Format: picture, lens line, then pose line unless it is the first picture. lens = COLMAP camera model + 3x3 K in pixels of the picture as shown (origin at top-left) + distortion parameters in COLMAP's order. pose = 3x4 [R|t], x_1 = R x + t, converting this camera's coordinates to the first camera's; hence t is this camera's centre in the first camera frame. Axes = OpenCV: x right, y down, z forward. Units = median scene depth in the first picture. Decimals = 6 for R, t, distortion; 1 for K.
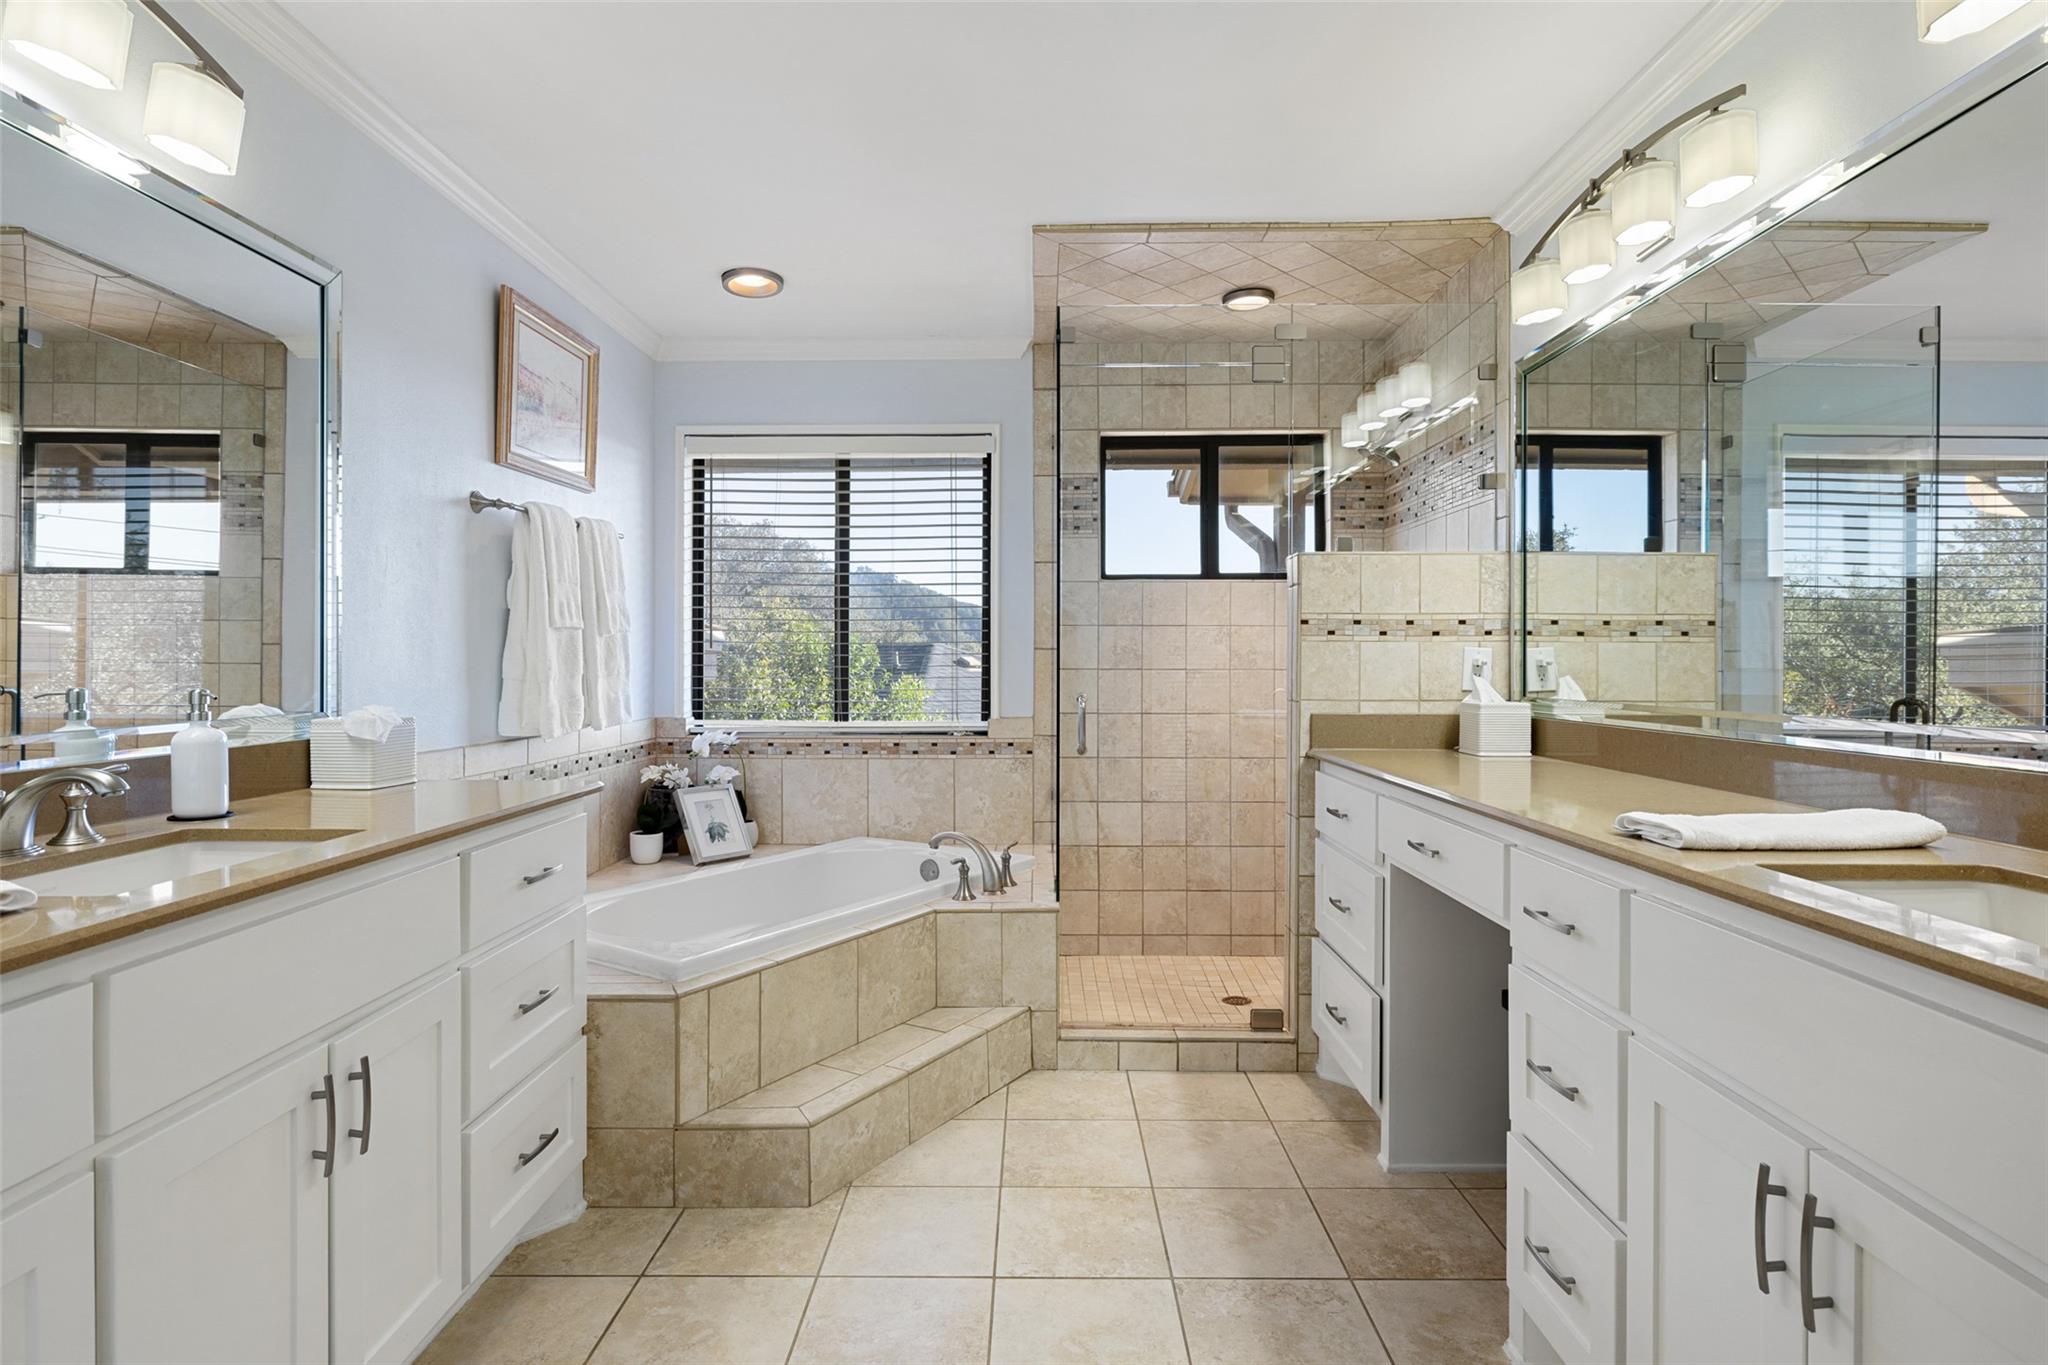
lens RADIAL K [[1034.3, 0, 1024.7], [0, 1034.3, 668.3], [0, 0, 1]] dist [-0.004811, 0.002430]
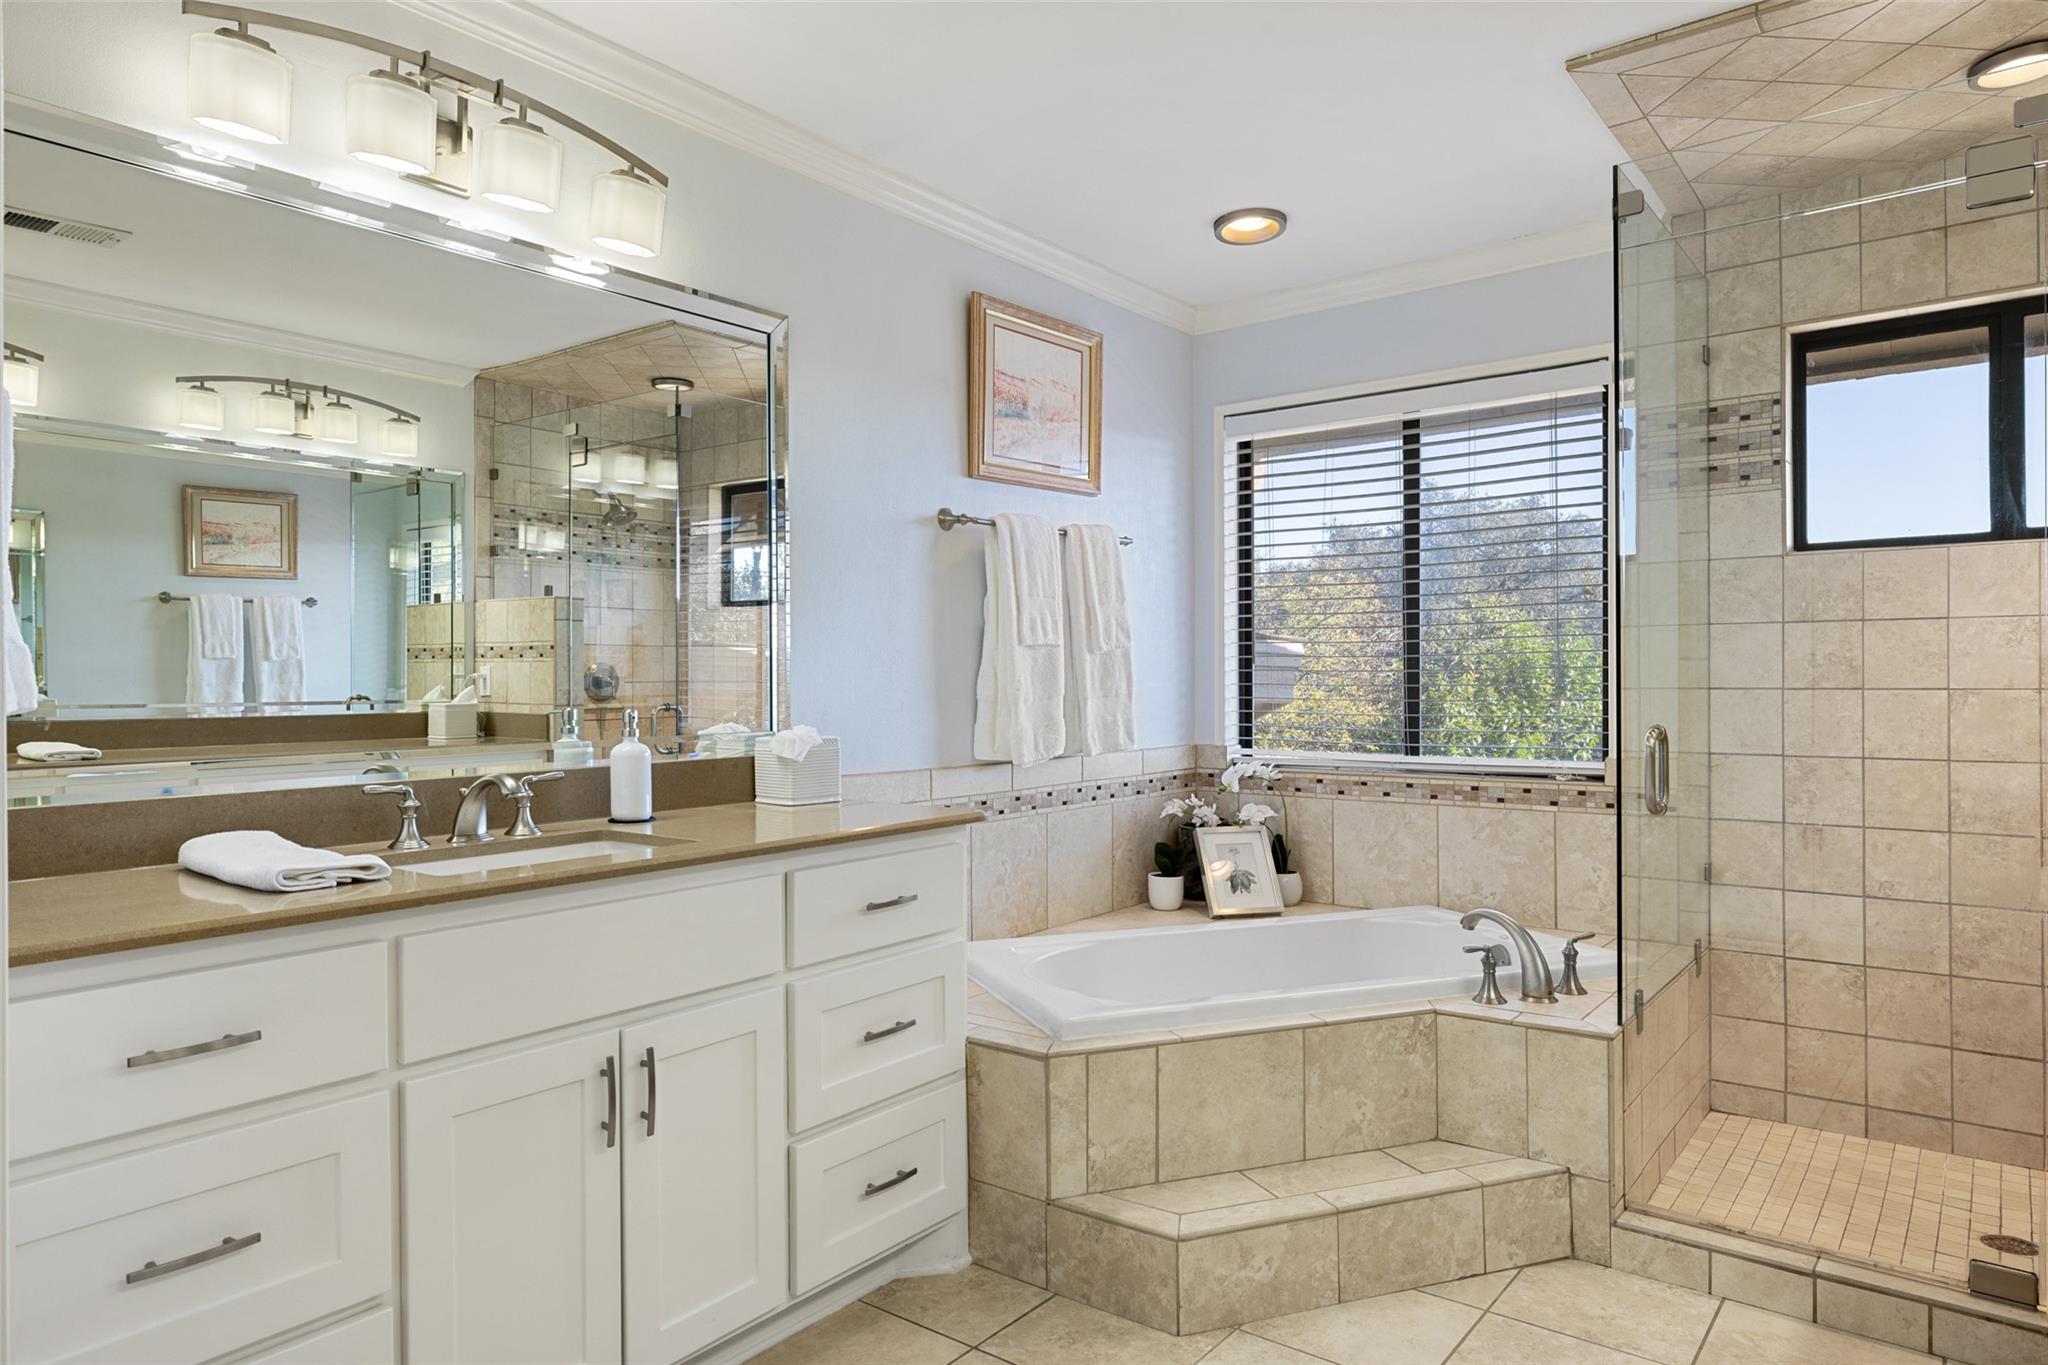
lens RADIAL K [[1266.0, 0, 1023.9], [0, 1266.0, 687.6], [0, 0, 1]] dist [-0.000529, 0.003015]
pose [[0.791691, -0.000873, -0.610921, 0.236507], [0.002500, 0.999995, 0.001811, -0.003297], [0.610916, -0.002961, 0.791690, 0.086522]]
